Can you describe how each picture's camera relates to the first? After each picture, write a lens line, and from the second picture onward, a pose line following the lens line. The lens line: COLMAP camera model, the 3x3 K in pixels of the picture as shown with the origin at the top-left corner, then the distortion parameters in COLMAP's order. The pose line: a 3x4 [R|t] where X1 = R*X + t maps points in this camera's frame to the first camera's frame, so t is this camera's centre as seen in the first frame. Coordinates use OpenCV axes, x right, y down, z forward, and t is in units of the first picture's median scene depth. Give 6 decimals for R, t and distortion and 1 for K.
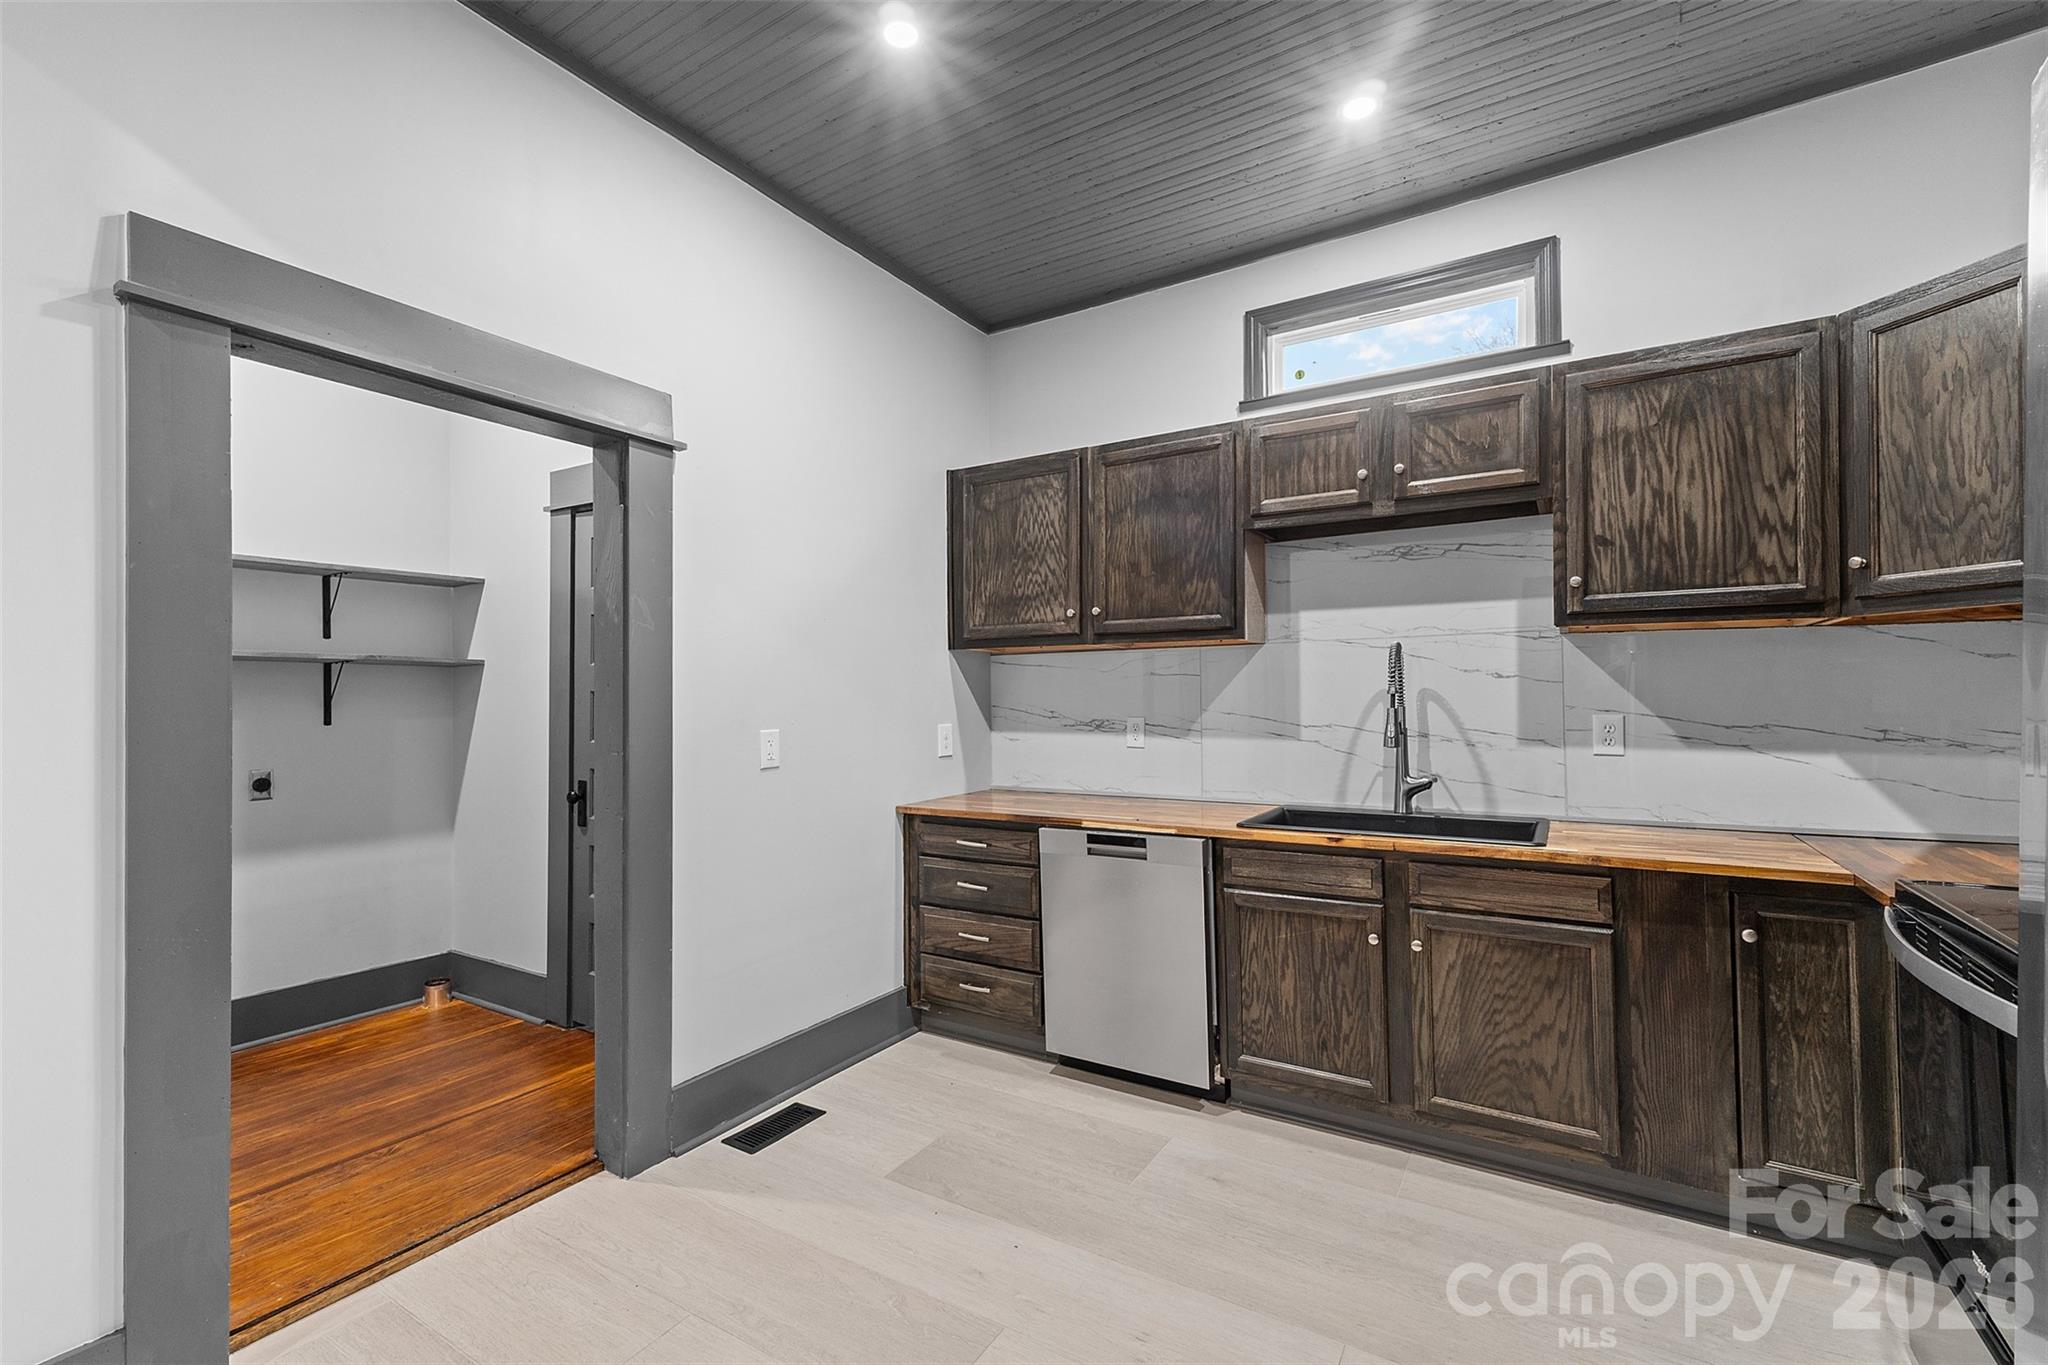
lens RADIAL K [[880.0, 0, 1036.6], [0, 880.0, 689.5], [0, 0, 1]] dist [0.001957, 0.001023]
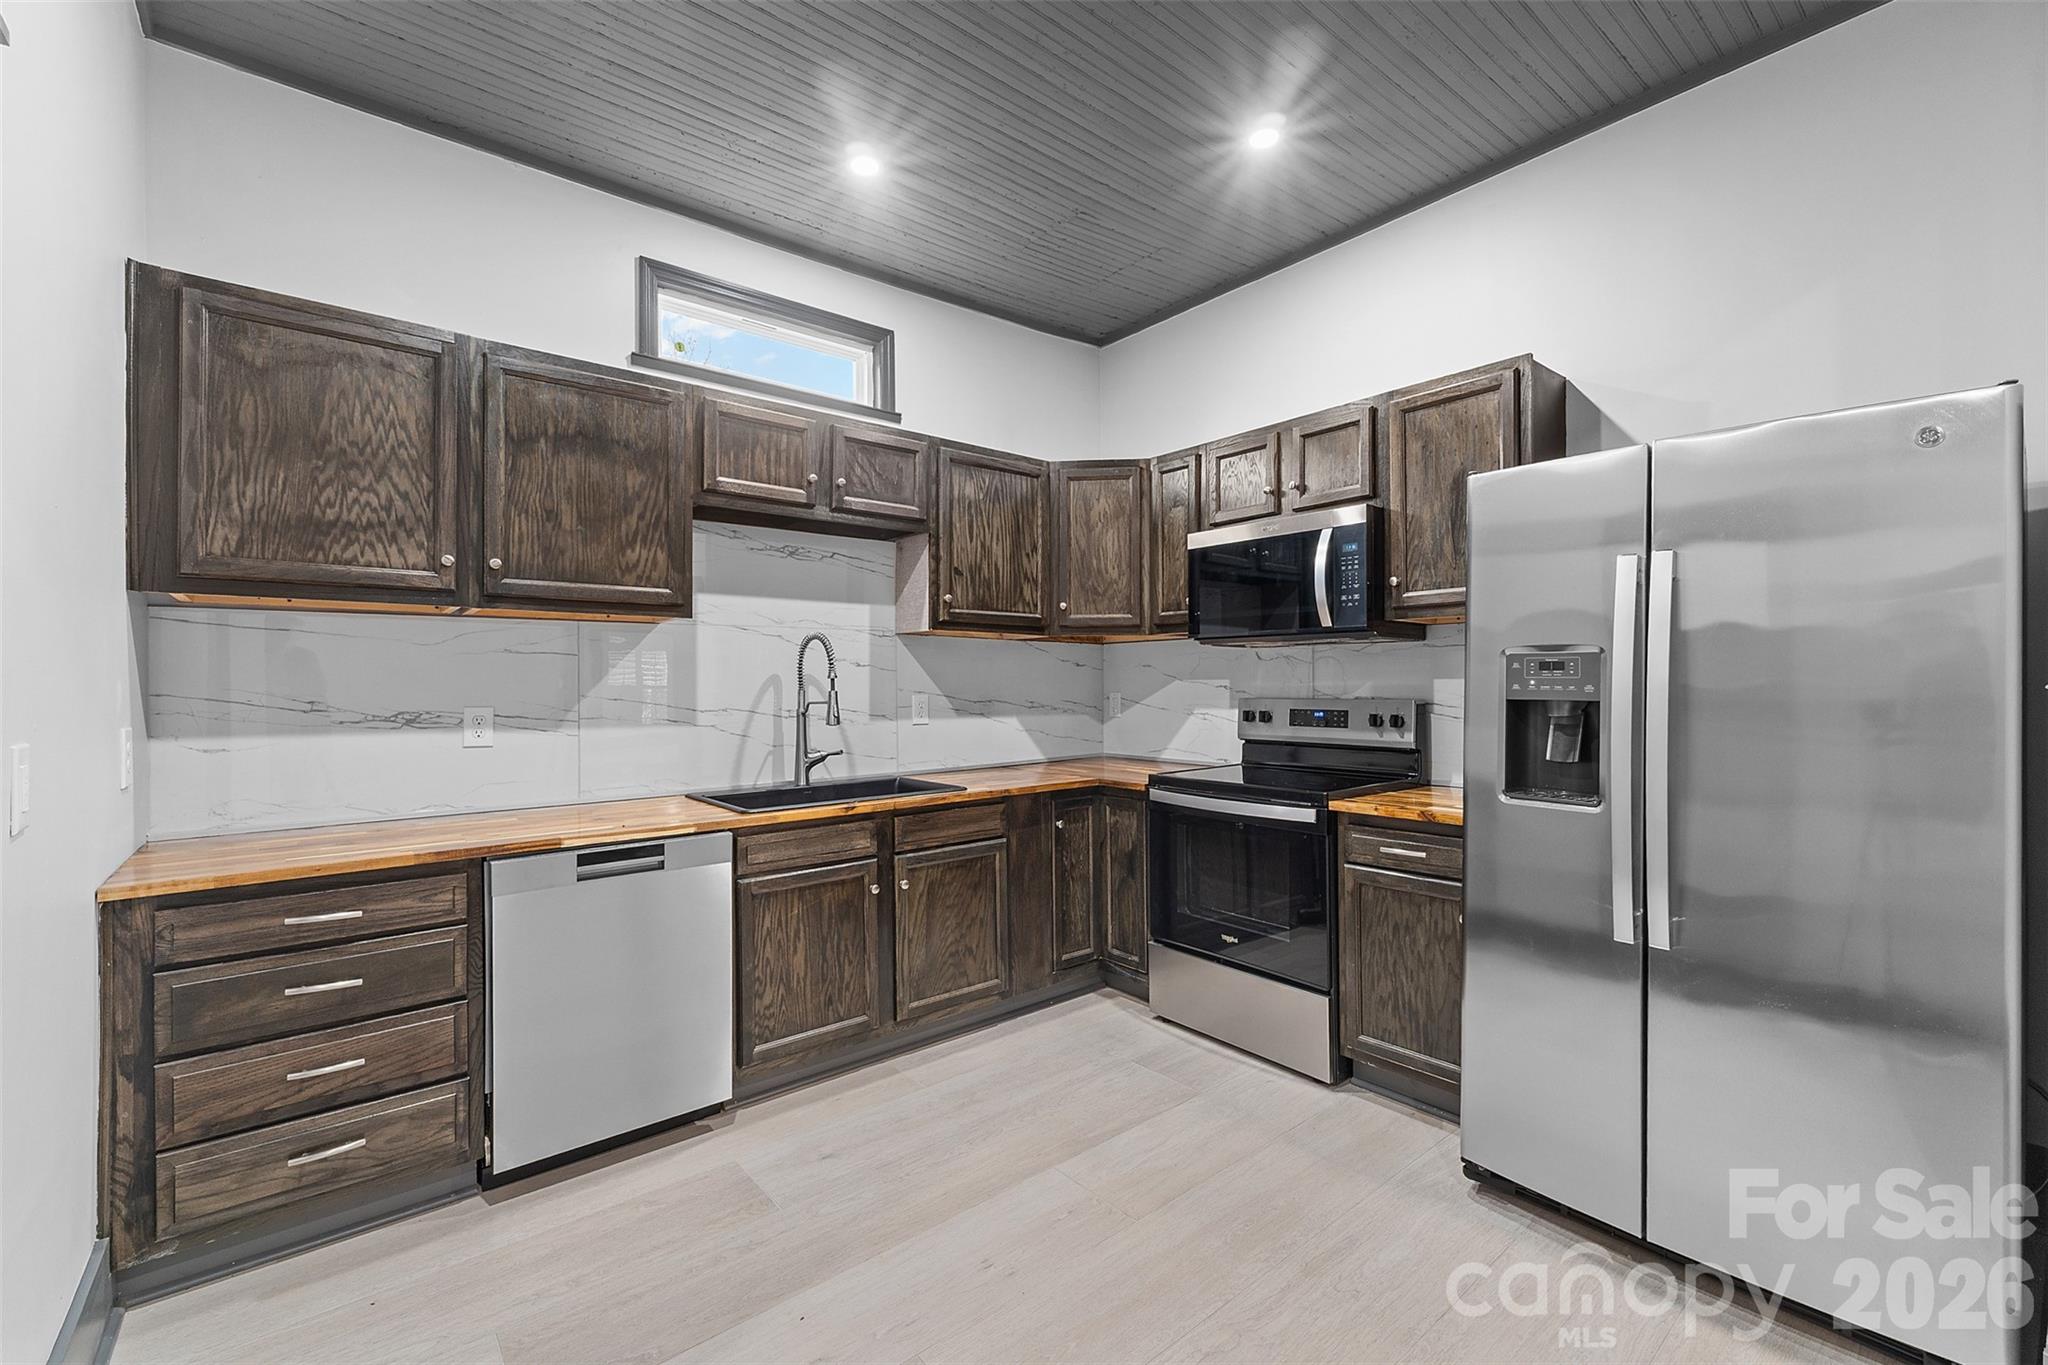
lens RADIAL K [[880.0, 0, 1029.3], [0, 880.0, 678.4], [0, 0, 1]] dist [0.001957, 0.001023]
pose [[0.304880, 0.010264, 0.952336, -0.567834], [-0.007898, 0.999935, -0.008248, 0.011673], [-0.952358, -0.005007, 0.304941, 0.388564]]
